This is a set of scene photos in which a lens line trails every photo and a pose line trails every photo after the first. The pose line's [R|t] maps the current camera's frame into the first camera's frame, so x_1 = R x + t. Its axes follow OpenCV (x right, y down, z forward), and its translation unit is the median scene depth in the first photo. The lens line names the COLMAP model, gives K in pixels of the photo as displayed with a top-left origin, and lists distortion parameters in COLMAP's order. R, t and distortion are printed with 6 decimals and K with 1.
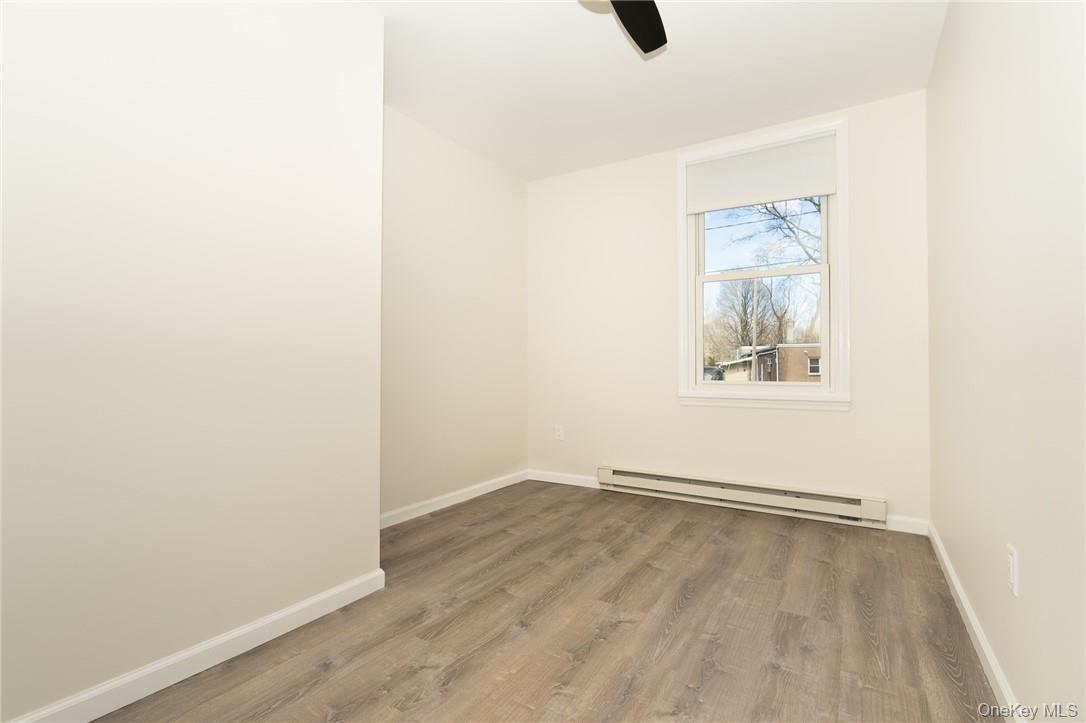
lens RADIAL K [[504.8, 0, 544.0], [0, 504.8, 358.7], [0, 0, 1]] dist [0.000953, 0.000480]
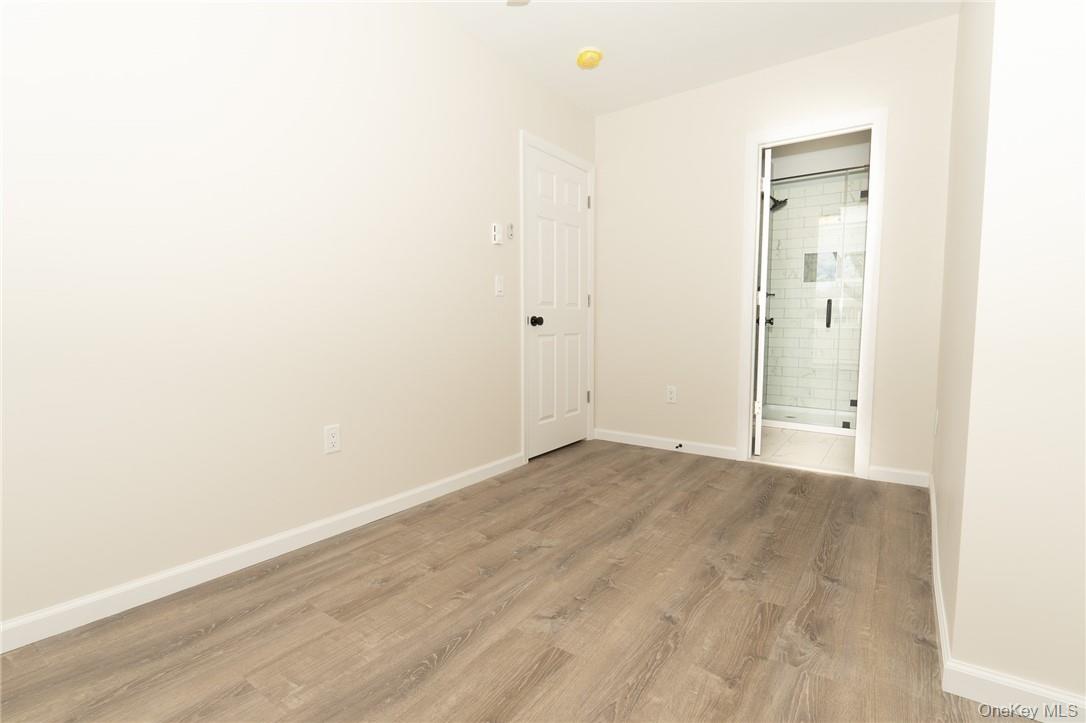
lens RADIAL K [[504.8, 0, 543.5], [0, 504.8, 363.2], [0, 0, 1]] dist [0.000953, 0.000480]
pose [[-0.998253, -0.005410, 0.058841, 0.120964], [-0.001521, 0.997823, 0.065936, 0.051599], [-0.059070, 0.065731, -0.996087, 1.822574]]
